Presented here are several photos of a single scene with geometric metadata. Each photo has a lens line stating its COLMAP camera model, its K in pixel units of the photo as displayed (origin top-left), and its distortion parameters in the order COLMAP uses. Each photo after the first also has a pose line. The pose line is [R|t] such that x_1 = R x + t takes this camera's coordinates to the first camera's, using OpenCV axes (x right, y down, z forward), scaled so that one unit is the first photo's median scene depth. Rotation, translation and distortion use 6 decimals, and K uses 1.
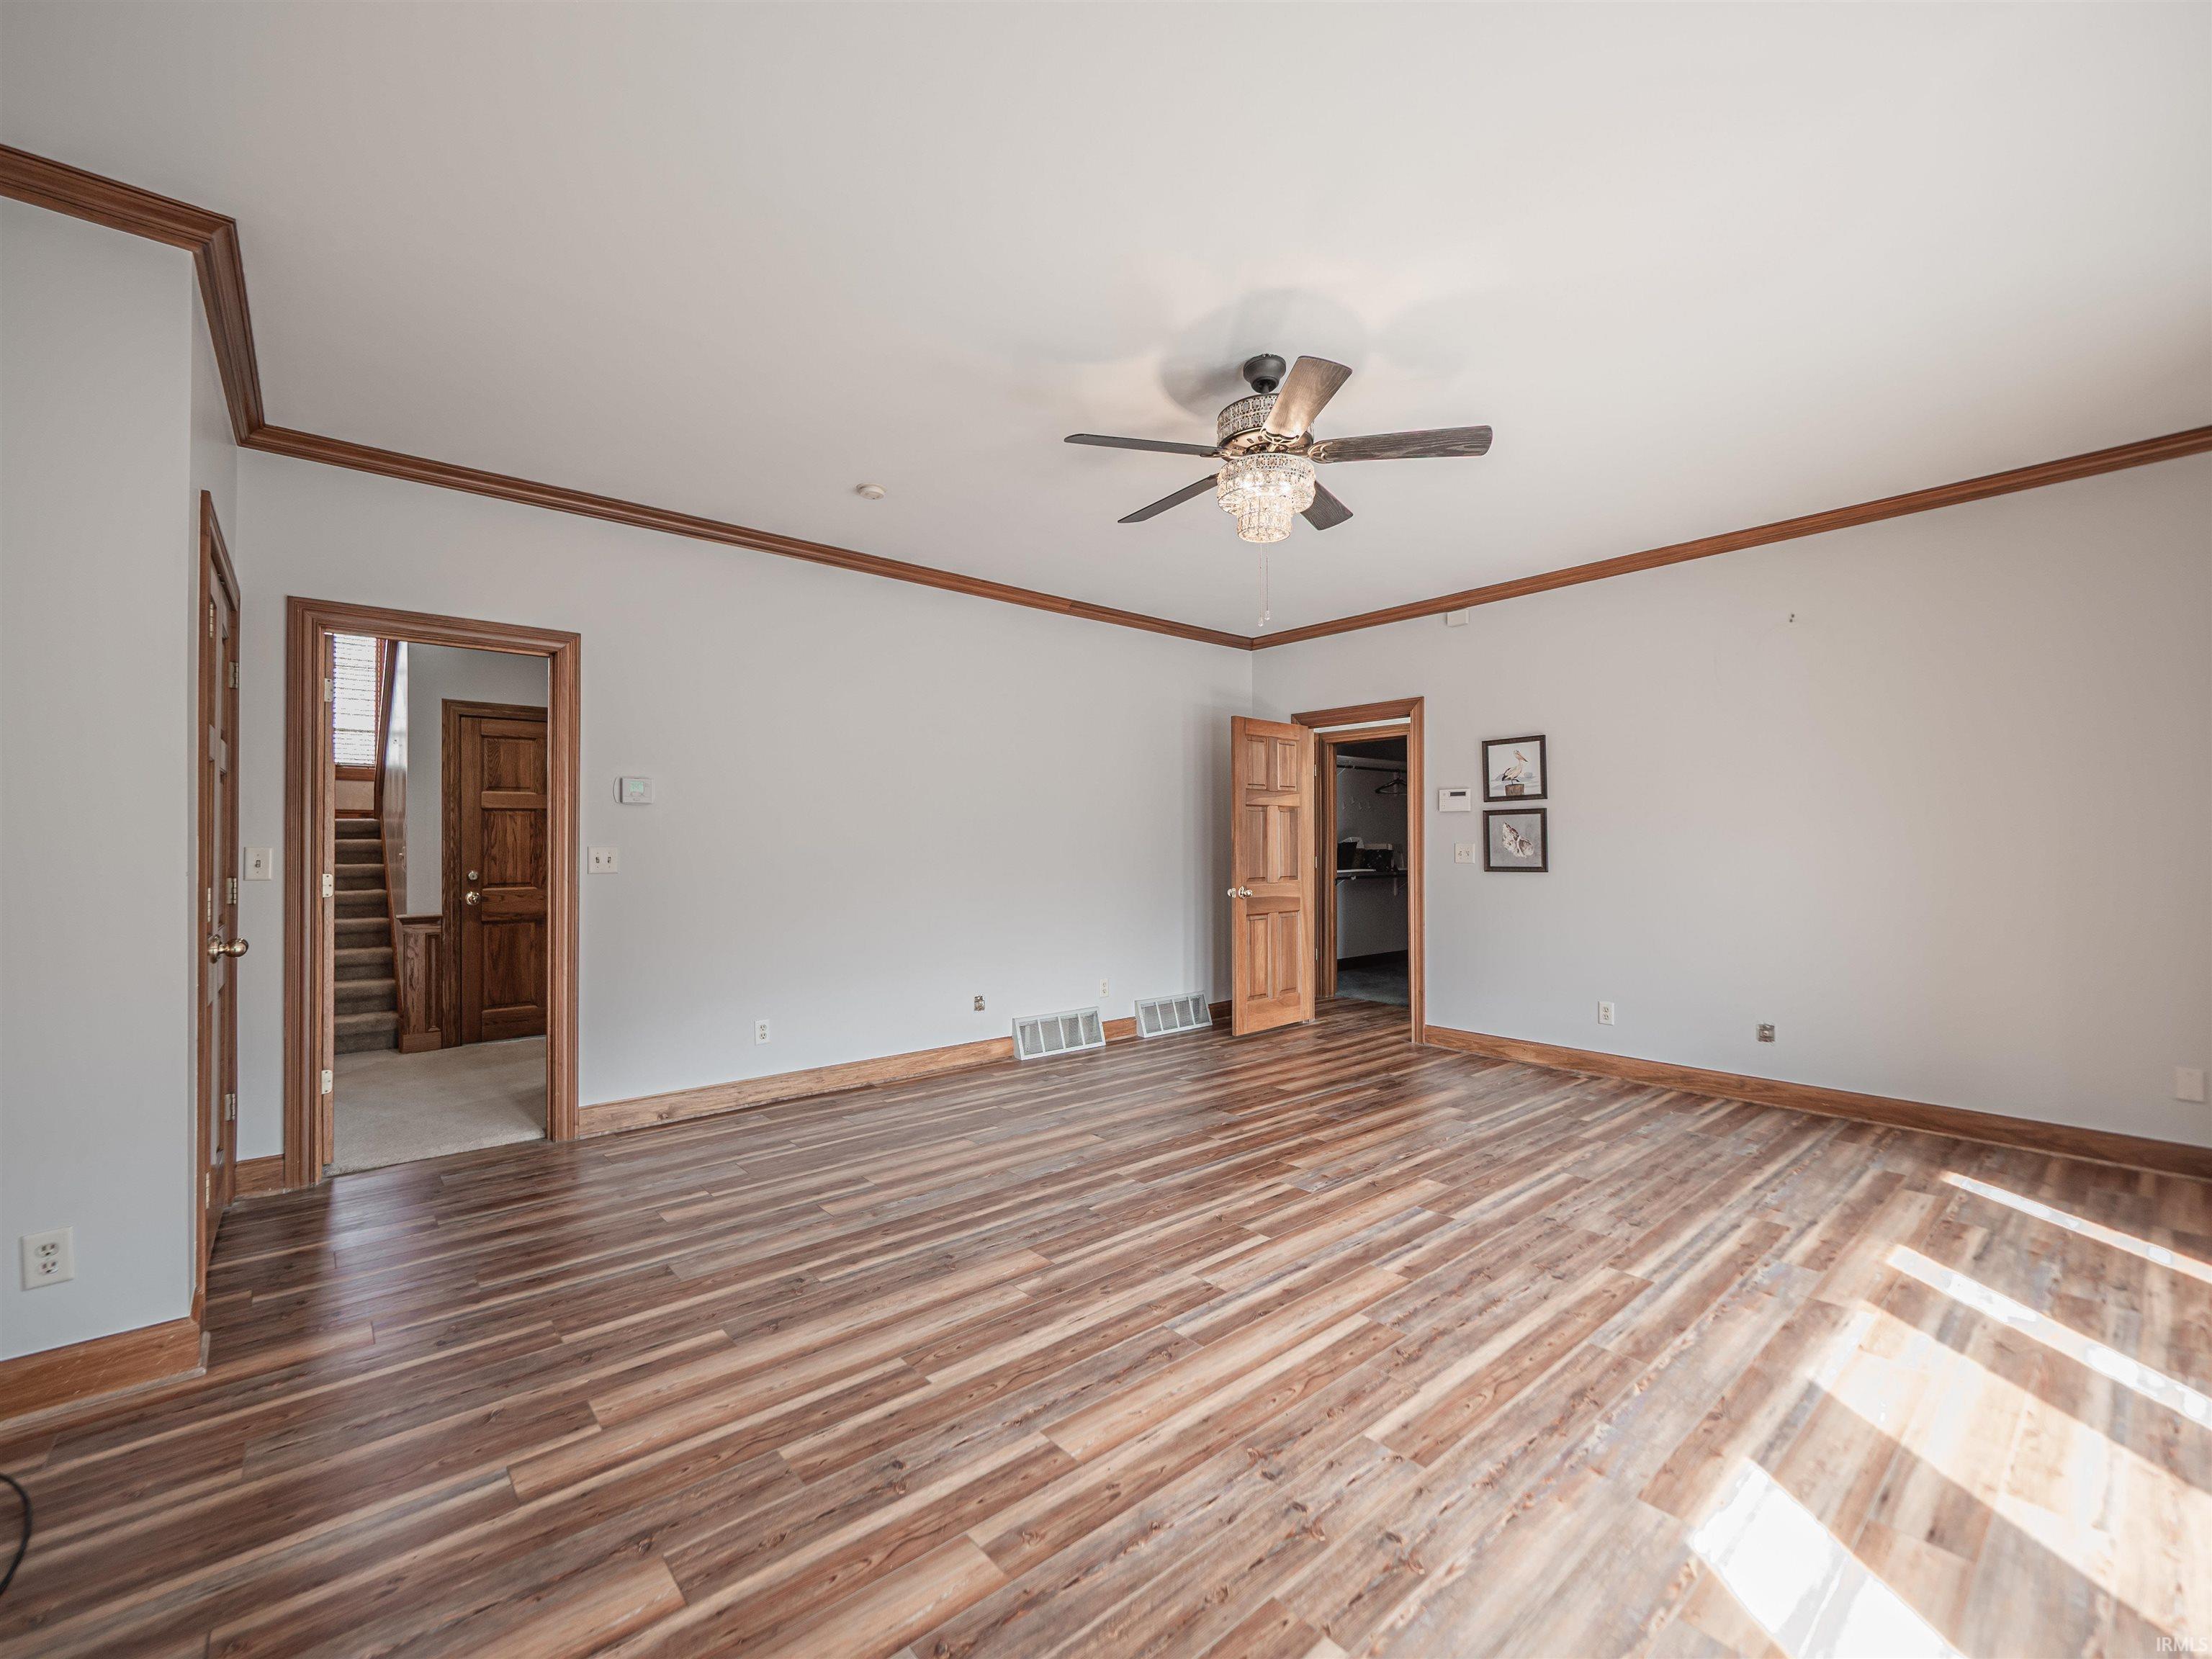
lens RADIAL K [[932.5, 0, 1107.4], [0, 932.5, 832.5], [0, 0, 1]] dist [-0.002860, 0.000580]
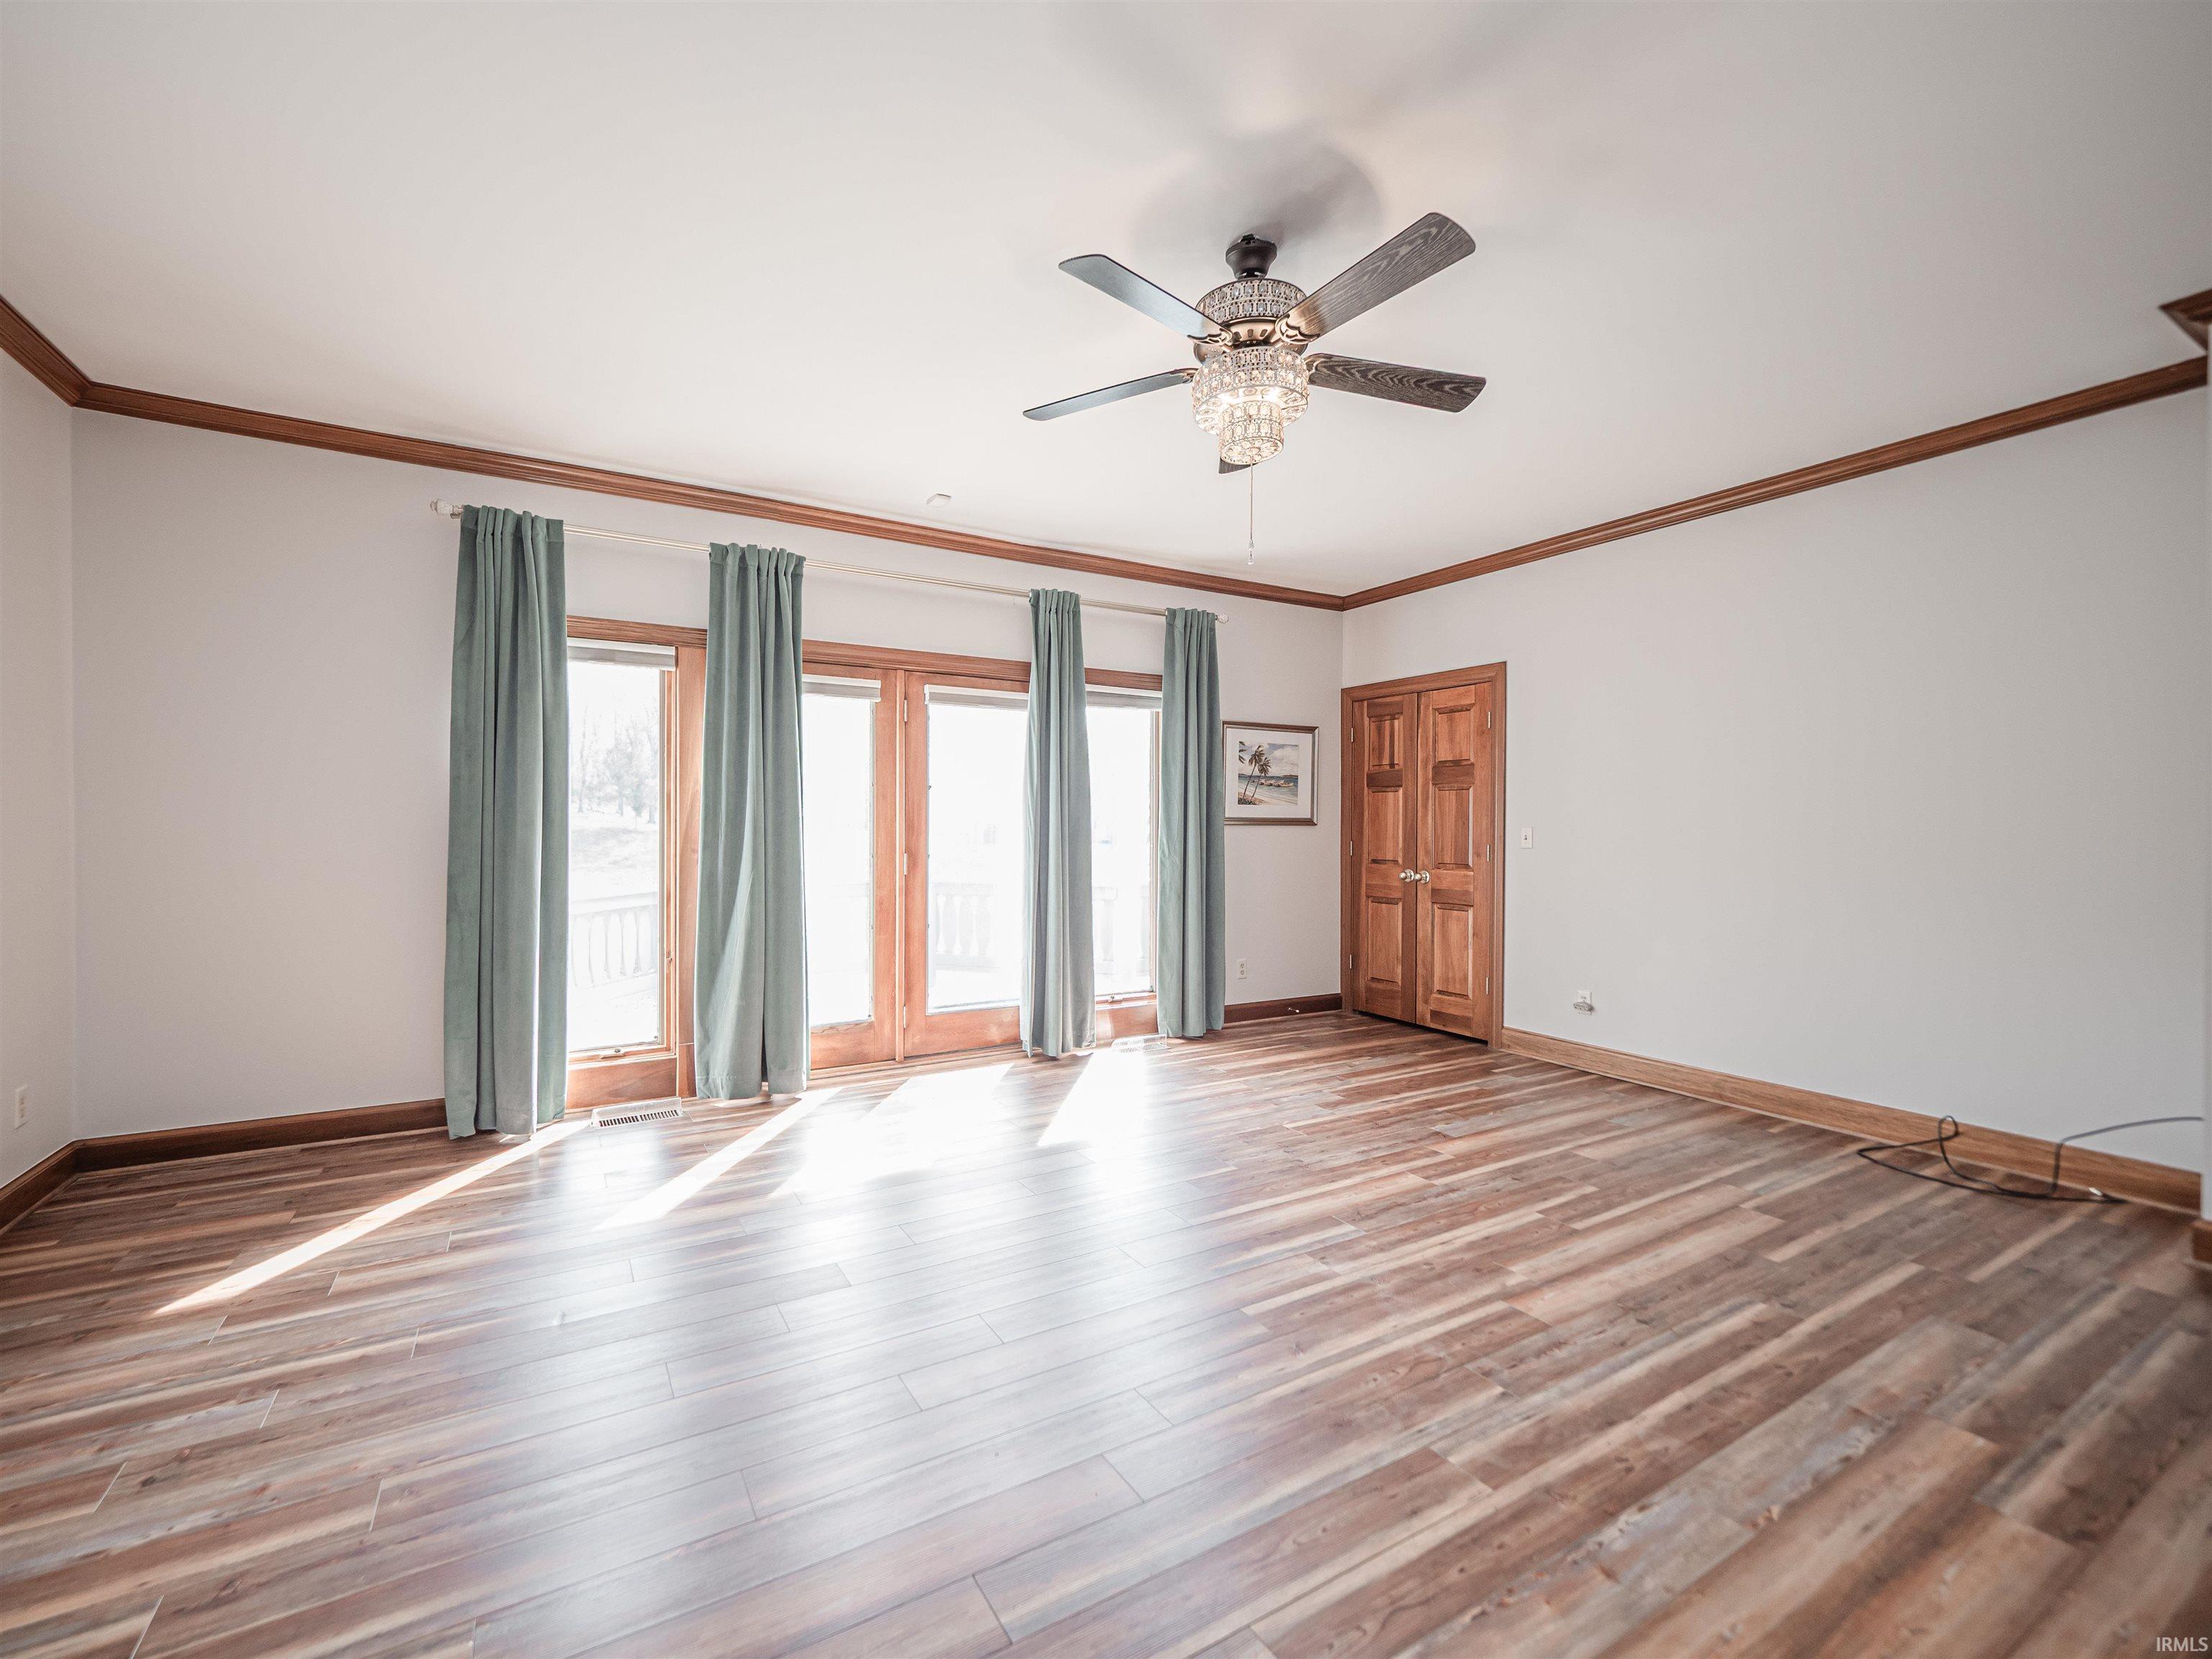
lens RADIAL K [[932.5, 0, 1102.6], [0, 932.5, 821.5], [0, 0, 1]] dist [-0.002860, 0.000580]
pose [[-0.986220, -0.003311, 0.165407, 0.174202], [-0.005645, 0.999891, -0.013646, 0.027457], [-0.165343, -0.014392, -0.986131, 1.983407]]
